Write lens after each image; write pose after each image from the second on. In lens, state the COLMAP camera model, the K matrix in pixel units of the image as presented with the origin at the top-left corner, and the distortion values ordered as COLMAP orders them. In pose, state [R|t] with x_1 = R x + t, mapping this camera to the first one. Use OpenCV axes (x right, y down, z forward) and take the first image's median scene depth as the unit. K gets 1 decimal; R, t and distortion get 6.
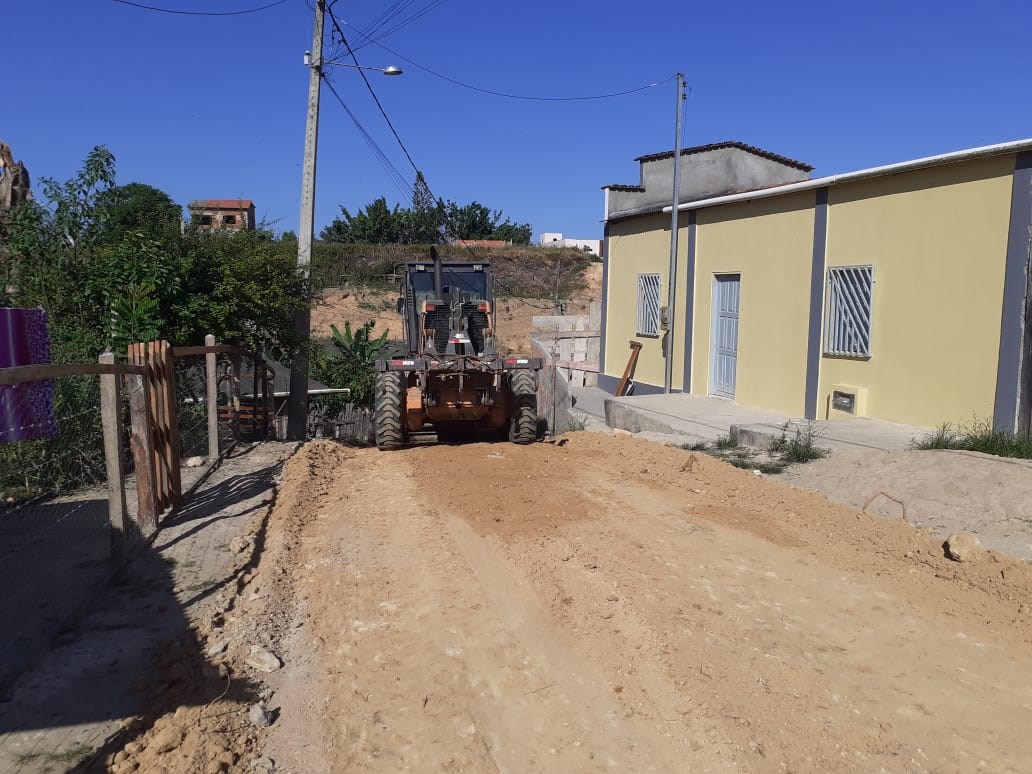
lens RADIAL K [[834.0, 0, 510.9], [0, 834.0, 392.5], [0, 0, 1]] dist [0.054171, -0.100408]
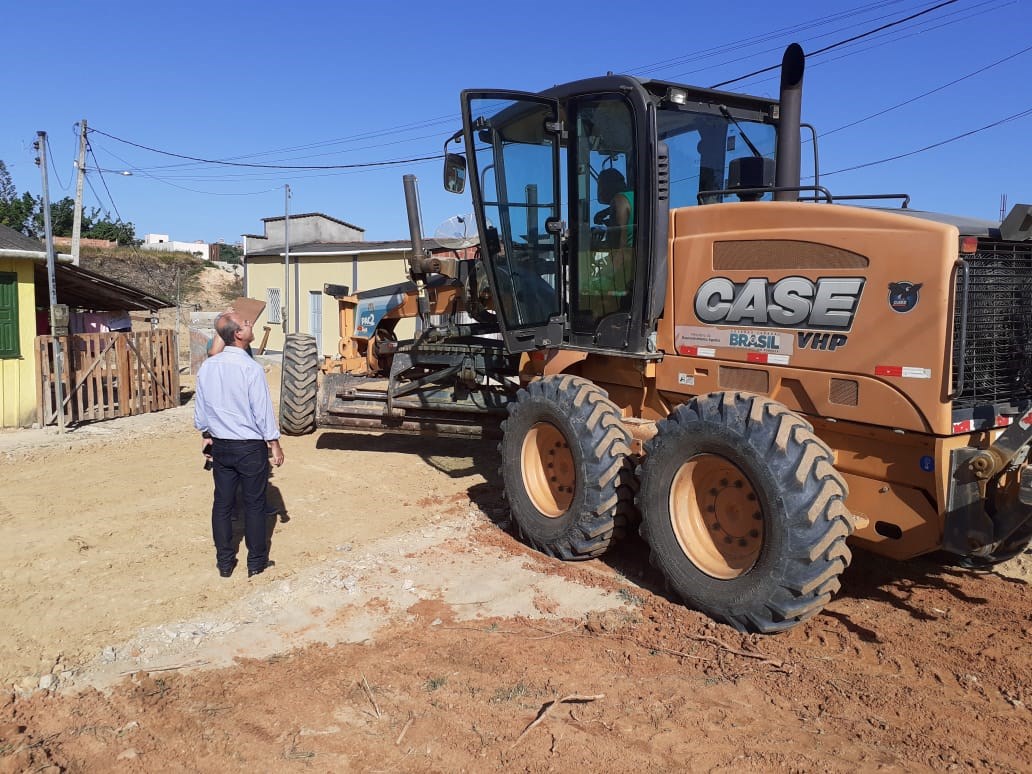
lens RADIAL K [[834.0, 0, 512.4], [0, 834.0, 392.9], [0, 0, 1]] dist [0.054171, -0.100408]
pose [[0.897128, -0.032131, 0.440600, -0.150712], [0.033661, 0.999424, 0.004344, 0.079814], [-0.440486, 0.010934, 0.897693, -0.726683]]
